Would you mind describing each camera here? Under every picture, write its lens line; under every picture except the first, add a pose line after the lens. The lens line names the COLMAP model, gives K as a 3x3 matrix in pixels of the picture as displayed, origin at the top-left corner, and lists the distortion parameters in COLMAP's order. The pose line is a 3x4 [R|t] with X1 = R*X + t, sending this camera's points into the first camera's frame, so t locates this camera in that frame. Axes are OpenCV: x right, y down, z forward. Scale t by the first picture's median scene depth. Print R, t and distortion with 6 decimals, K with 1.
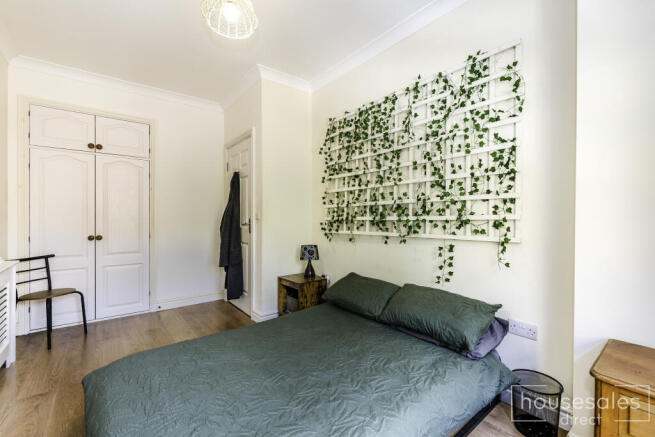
lens RADIAL K [[286.2, 0, 327.8], [0, 286.2, 218.1], [0, 0, 1]] dist [-0.000619, 0.000651]
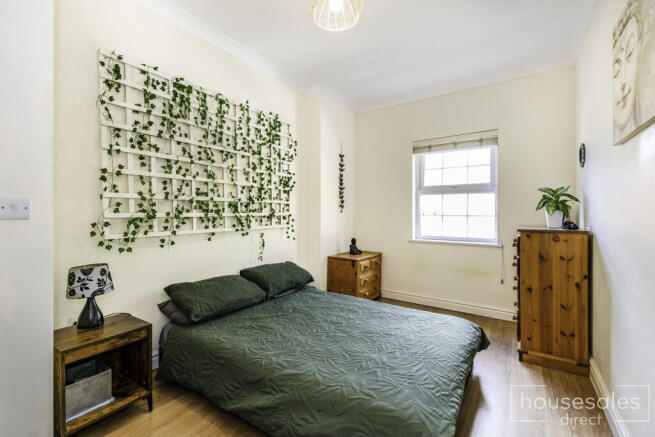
lens RADIAL K [[286.2, 0, 327.7], [0, 286.2, 217.2], [0, 0, 1]] dist [-0.000619, 0.000651]
pose [[-0.291144, -0.004639, 0.956668, -0.850502], [0.007557, 0.999946, 0.007148, 0.005373], [-0.956649, 0.009310, -0.291093, 0.890267]]
